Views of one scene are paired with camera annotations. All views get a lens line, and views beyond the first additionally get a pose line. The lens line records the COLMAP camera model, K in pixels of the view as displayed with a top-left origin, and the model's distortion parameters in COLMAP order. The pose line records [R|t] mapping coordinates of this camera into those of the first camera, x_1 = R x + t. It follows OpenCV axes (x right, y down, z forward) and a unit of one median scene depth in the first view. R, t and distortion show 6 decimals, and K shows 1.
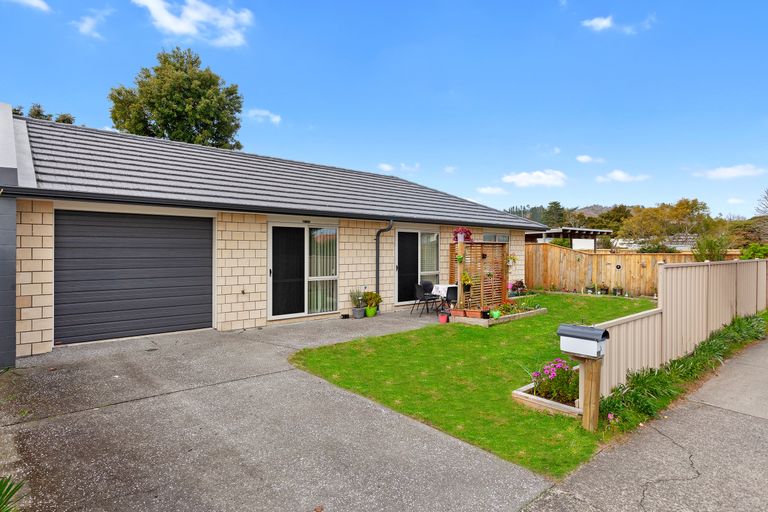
lens RADIAL K [[410.6, 0, 383.8], [0, 410.6, 254.8], [0, 0, 1]] dist [-0.006246, -0.000283]
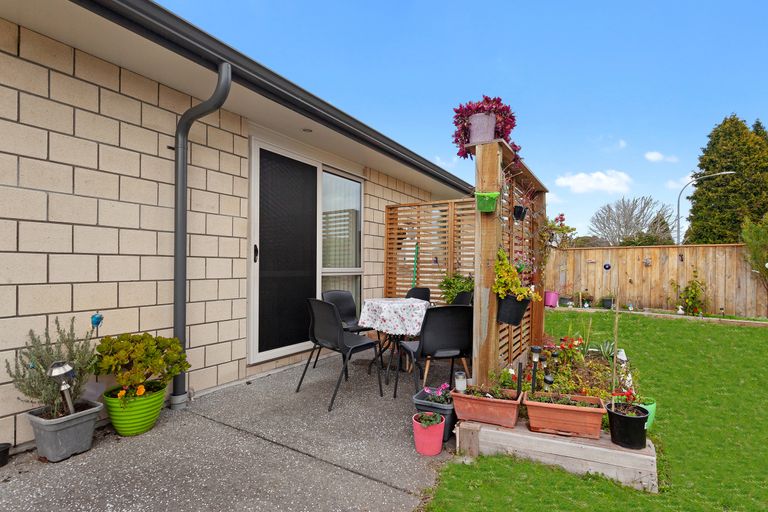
lens RADIAL K [[363.9, 0, 385.7], [0, 363.9, 268.5], [0, 0, 1]] dist [0.002878, -0.000003]
pose [[0.953128, 0.002373, 0.302559, 0.044472], [-0.000701, 0.999984, -0.005633, 0.047891], [-0.302568, 0.005156, 0.953114, 0.697181]]
